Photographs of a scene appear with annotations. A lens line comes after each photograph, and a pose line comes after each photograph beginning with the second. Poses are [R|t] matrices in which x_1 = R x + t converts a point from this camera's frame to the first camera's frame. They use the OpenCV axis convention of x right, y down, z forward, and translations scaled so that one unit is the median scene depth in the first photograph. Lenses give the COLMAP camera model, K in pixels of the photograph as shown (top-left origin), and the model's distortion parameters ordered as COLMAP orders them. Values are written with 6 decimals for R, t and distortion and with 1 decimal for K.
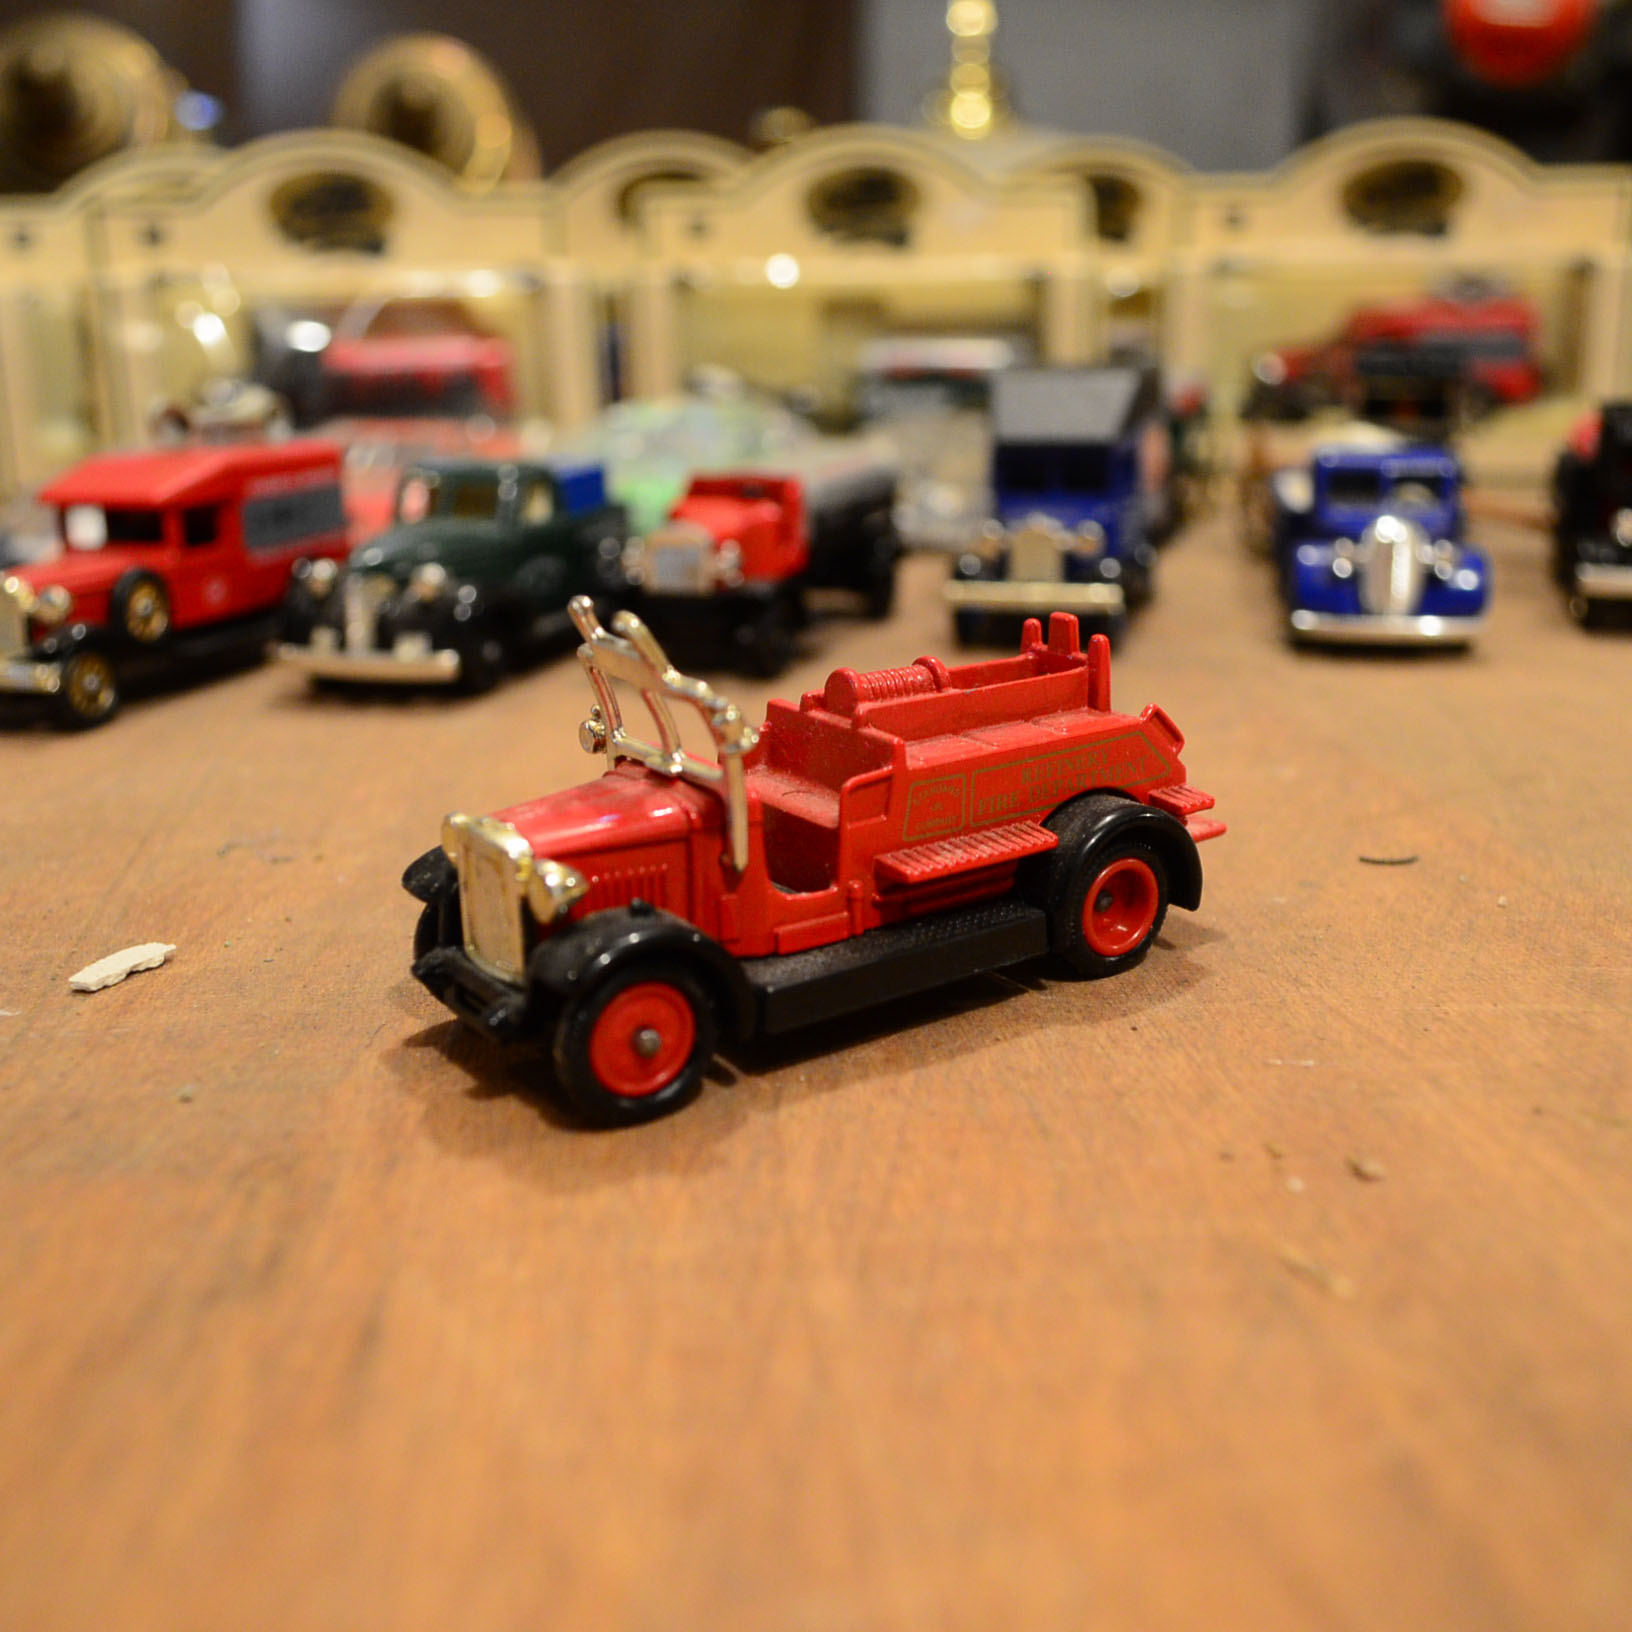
lens RADIAL K [[1885.6, 0, 819.2], [0, 1885.6, 816.5], [0, 0, 1]] dist [-0.006161, -0.025682]
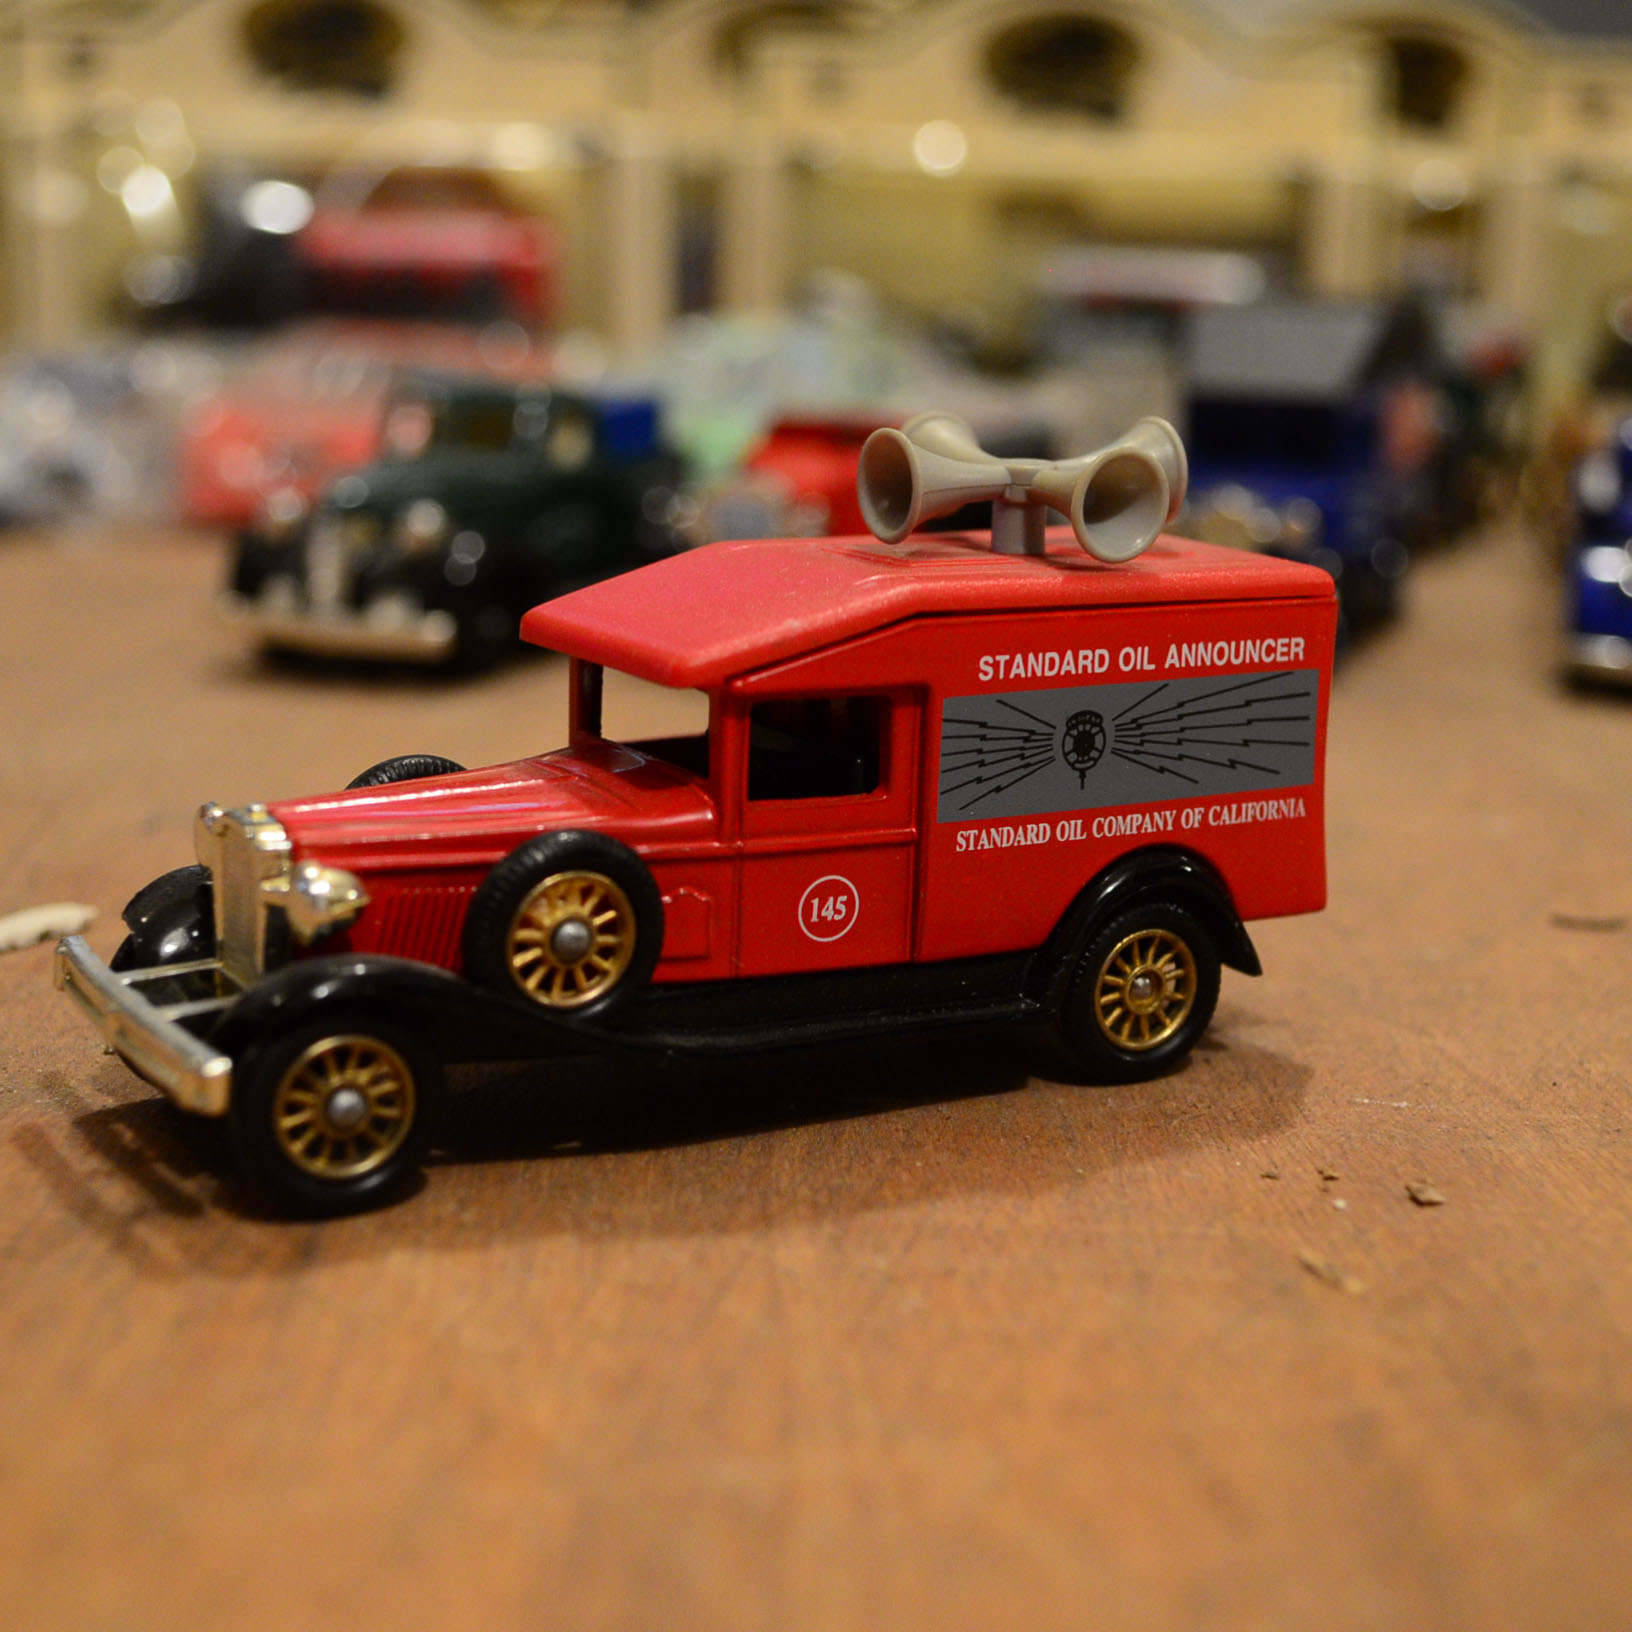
lens RADIAL K [[2959.4, 0, 815.1], [0, 2959.4, 814.8], [0, 0, 1]] dist [-0.002228, -0.173787]
pose [[0.996004, 0.061870, -0.064400, 0.067730], [-0.065485, 0.996302, -0.055626, 0.084812], [0.060720, 0.059621, 0.996373, -0.329607]]
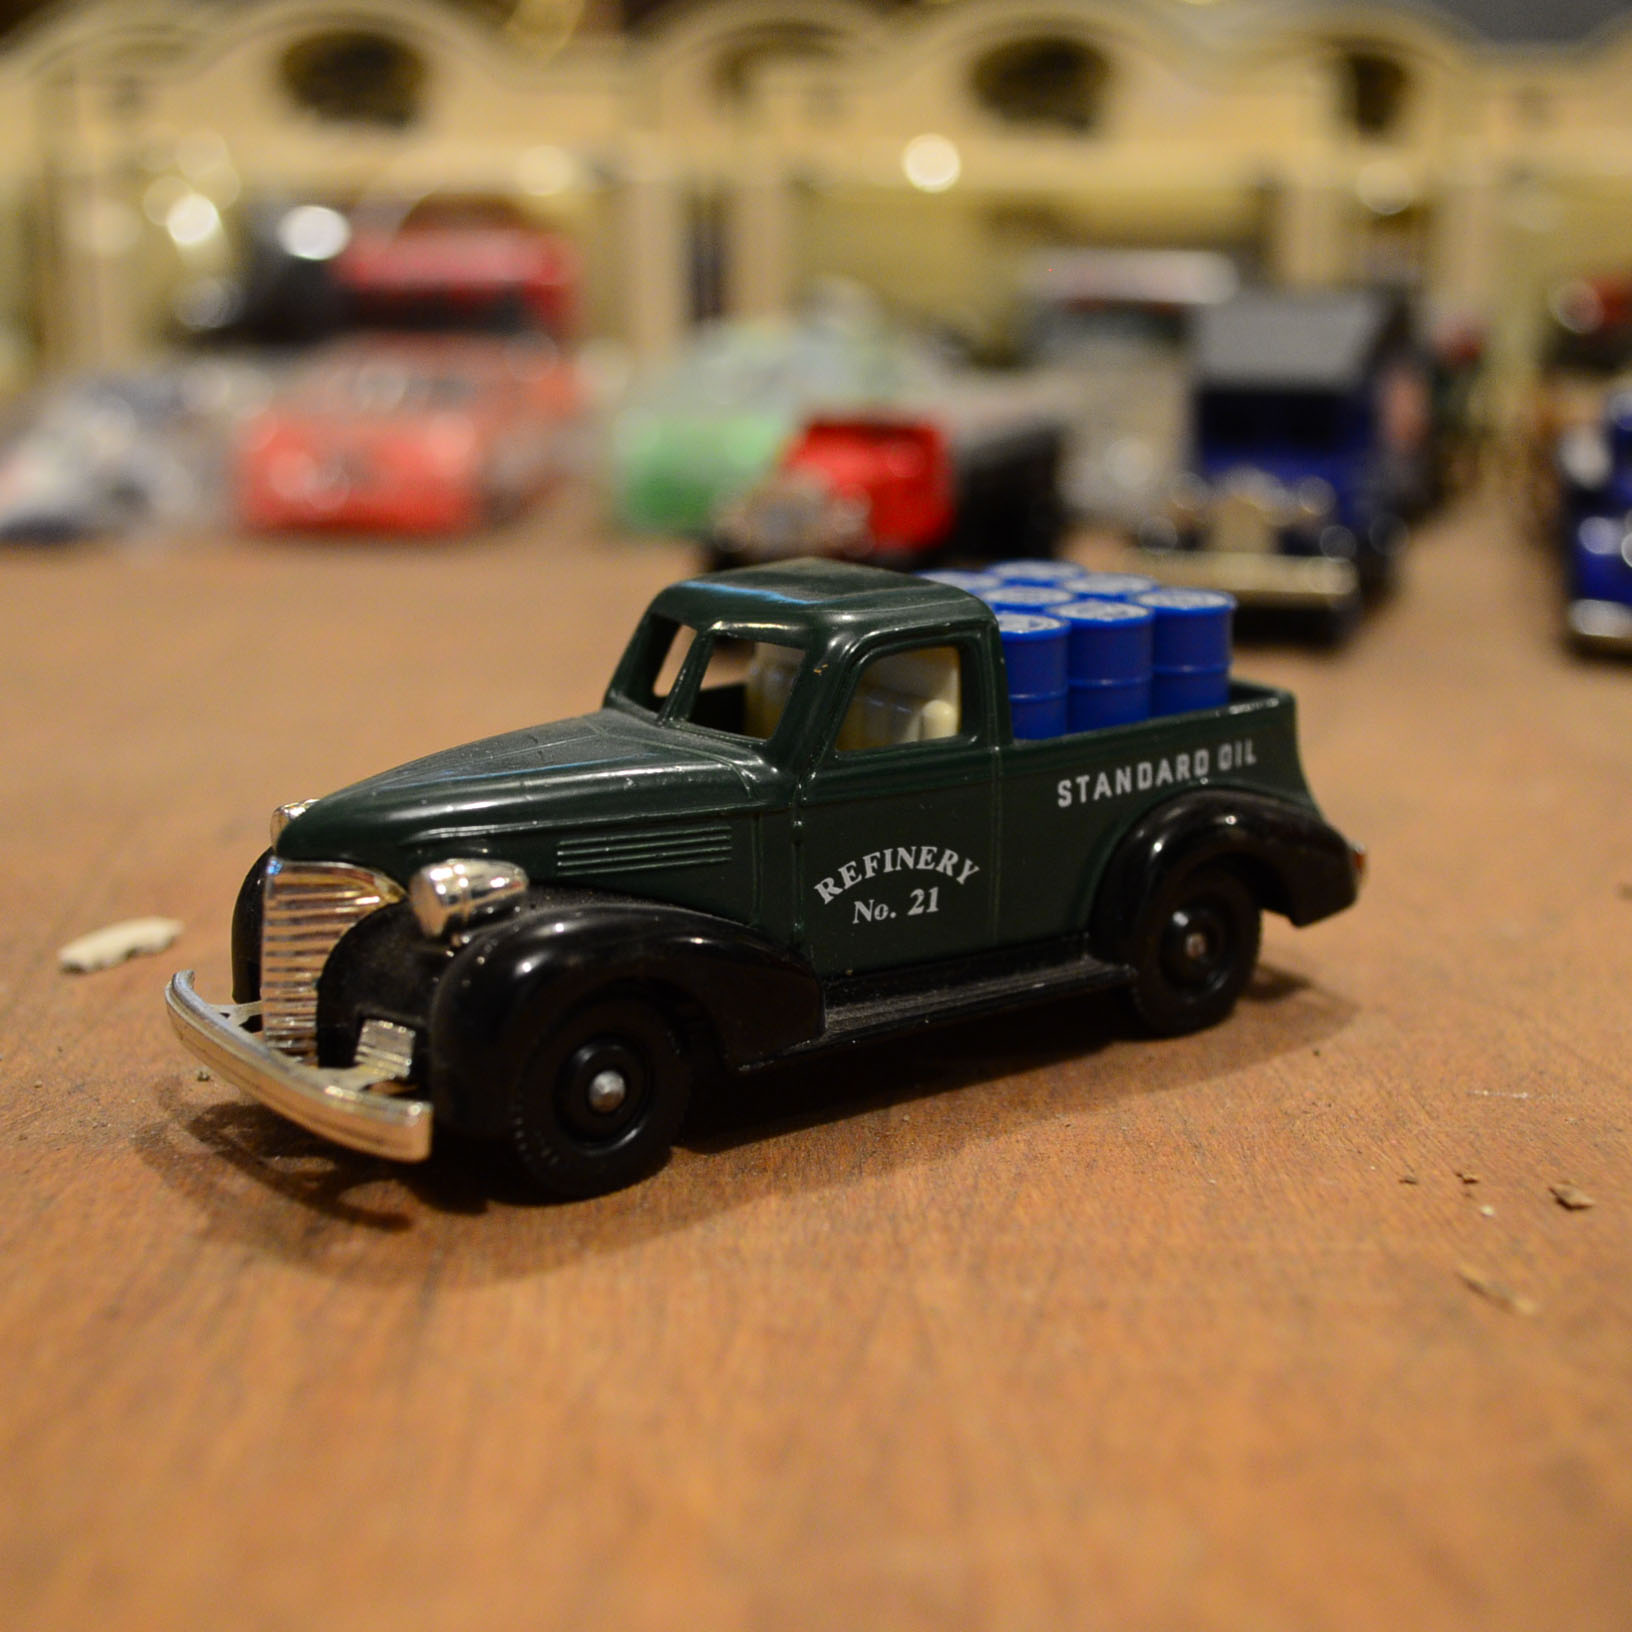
lens RADIAL K [[2623.0, 0, 815.2], [0, 2623.0, 815.4], [0, 0, 1]] dist [-0.017511, -0.025947]
pose [[0.997796, 0.036094, -0.055684, 0.005915], [-0.038328, 0.998481, -0.039591, 0.059436], [0.054170, 0.041638, 0.997663, -0.170268]]
